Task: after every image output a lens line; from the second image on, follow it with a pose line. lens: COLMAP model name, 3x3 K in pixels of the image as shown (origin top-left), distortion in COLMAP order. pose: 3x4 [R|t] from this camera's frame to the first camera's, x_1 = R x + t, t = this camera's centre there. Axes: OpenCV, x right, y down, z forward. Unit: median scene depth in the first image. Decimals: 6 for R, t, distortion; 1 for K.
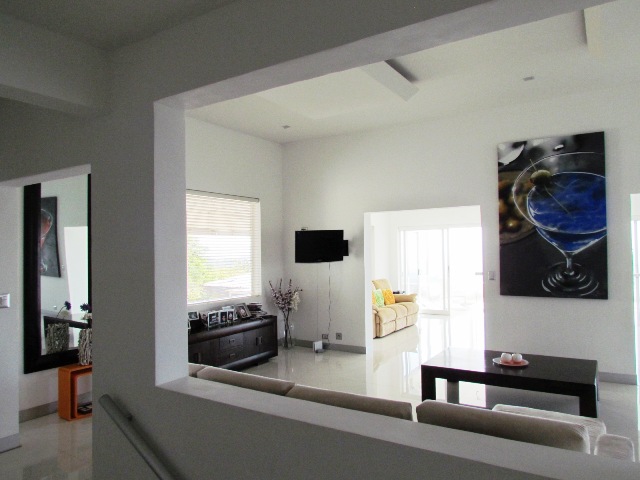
lens RADIAL K [[458.5, 0, 321.7], [0, 458.5, 245.5], [0, 0, 1]] dist [-0.024173, 0.007582]
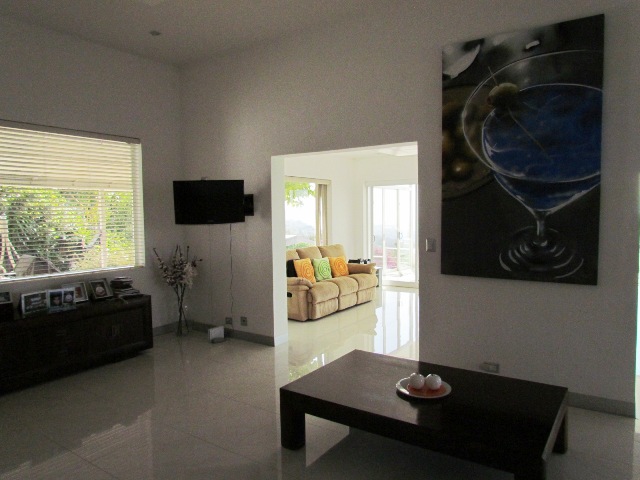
lens RADIAL K [[458.5, 0, 322.3], [0, 458.5, 242.5], [0, 0, 1]] dist [-0.024173, 0.007582]
pose [[0.999364, 0.008007, -0.034751, 0.243638], [-0.005308, 0.997011, 0.077077, 0.010440], [0.035264, -0.076843, 0.996419, 0.325216]]
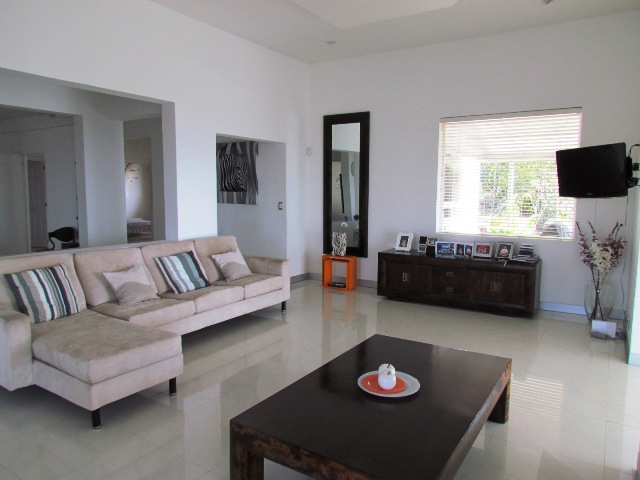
lens RADIAL K [[458.5, 0, 320.2], [0, 458.5, 239.6], [0, 0, 1]] dist [-0.024173, 0.007582]
pose [[-0.007047, 0.126693, -0.991917, 0.771257], [0.008782, 0.991911, 0.126630, 0.013228], [0.999937, -0.007819, -0.008103, 0.760789]]
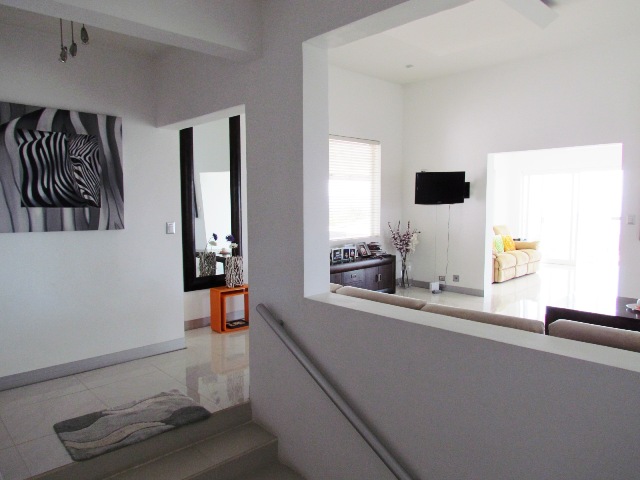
lens RADIAL K [[458.5, 0, 323.3], [0, 458.5, 244.2], [0, 0, 1]] dist [-0.024173, 0.007582]
pose [[0.972845, 0.030196, -0.229478, -0.023464], [-0.005638, 0.994251, 0.106930, 0.021694], [0.231388, -0.102732, 0.967422, -0.043366]]
